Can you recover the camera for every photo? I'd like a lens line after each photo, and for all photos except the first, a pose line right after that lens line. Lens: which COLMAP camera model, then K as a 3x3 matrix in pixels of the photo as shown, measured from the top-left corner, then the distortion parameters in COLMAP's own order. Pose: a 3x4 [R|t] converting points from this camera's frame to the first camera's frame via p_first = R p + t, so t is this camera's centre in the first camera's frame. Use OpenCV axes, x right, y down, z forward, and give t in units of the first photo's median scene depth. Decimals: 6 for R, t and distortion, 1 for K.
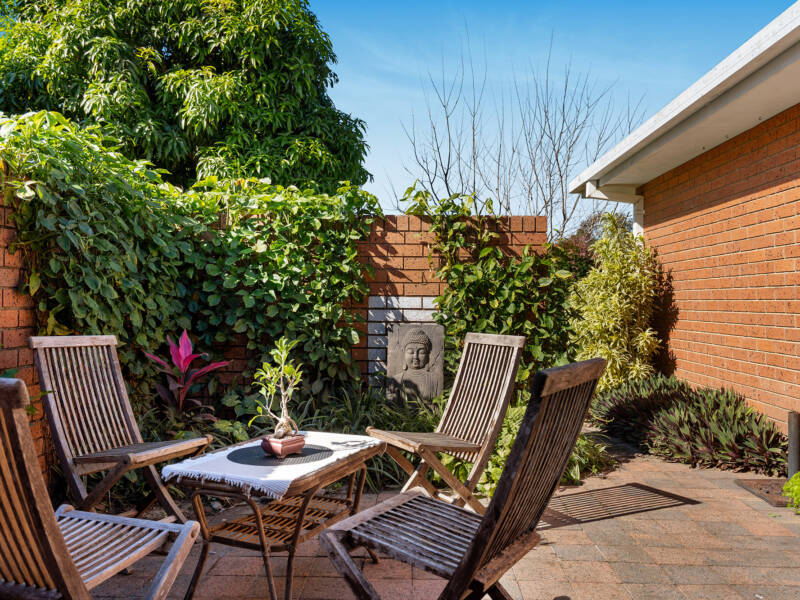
lens RADIAL K [[672.6, 0, 400.0], [0, 672.6, 300.0], [0, 0, 1]] dist [0.006638, 0.001971]
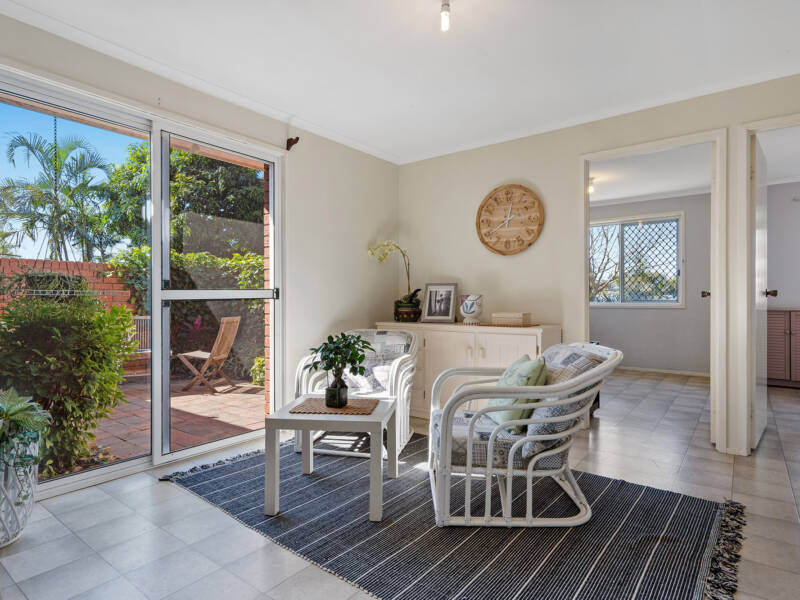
lens RADIAL K [[462.8, 0, 400.0], [0, 462.8, 300.0], [0, 0, 1]] dist [0.017372, 0.000858]
pose [[0.804642, -0.011139, -0.593656, 1.242856], [0.013344, 0.999911, -0.000676, -0.003354], [0.593610, -0.007378, 0.804719, -0.039325]]
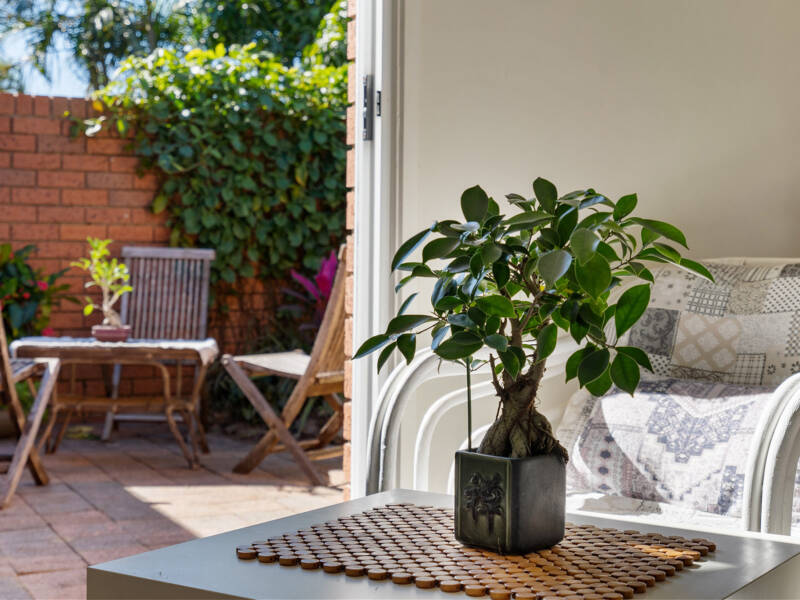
lens RADIAL K [[1334.8, 0, 400.0], [0, 1334.8, 300.0], [0, 0, 1]] dist [-0.003916, 0.024412]
pose [[0.444480, 0.012146, -0.895706, 1.100500], [0.001039, 0.999900, 0.014075, 0.071203], [0.895788, -0.007186, 0.444423, 0.242333]]
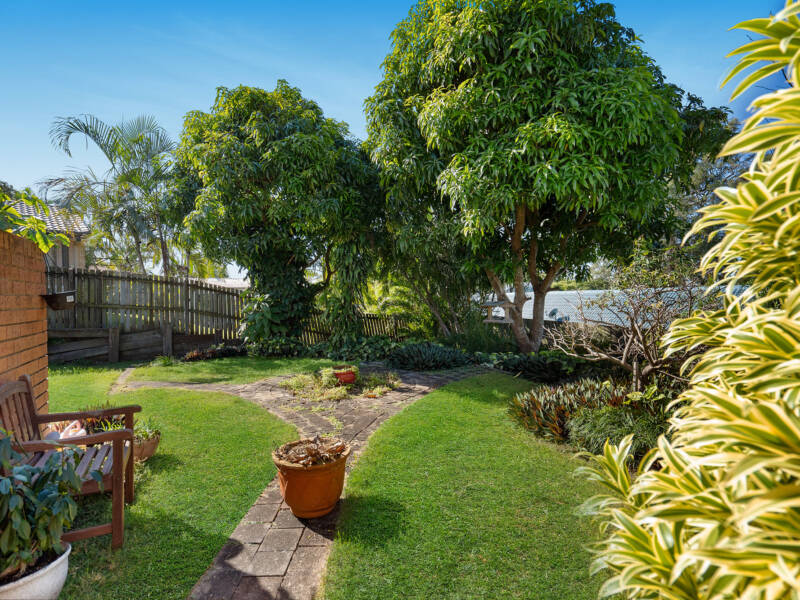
lens RADIAL K [[408.5, 0, 400.0], [0, 408.5, 300.0], [0, 0, 1]] dist [0.001363, 0.000678]
pose [[0.506257, -0.016997, -0.862215, 0.467996], [0.032177, 0.999482, -0.000810, -0.022190], [0.861782, -0.027334, 0.506541, 1.211431]]
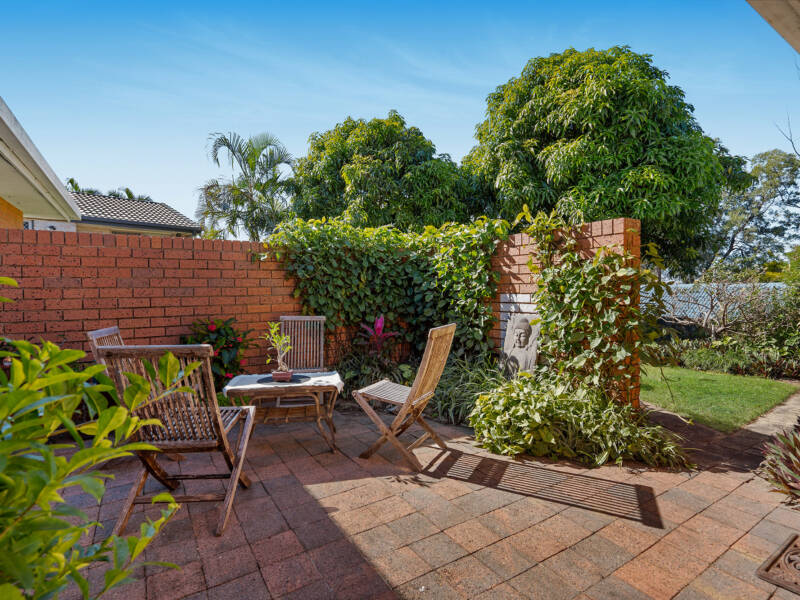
lens RADIAL K [[408.5, 0, 400.0], [0, 408.5, 300.0], [0, 0, 1]] dist [0.001363, 0.000678]
pose [[0.559818, 0.005093, -0.828600, 0.556303], [0.019011, 0.999639, 0.018988, -0.013149], [0.828398, -0.026382, 0.559519, 0.335222]]
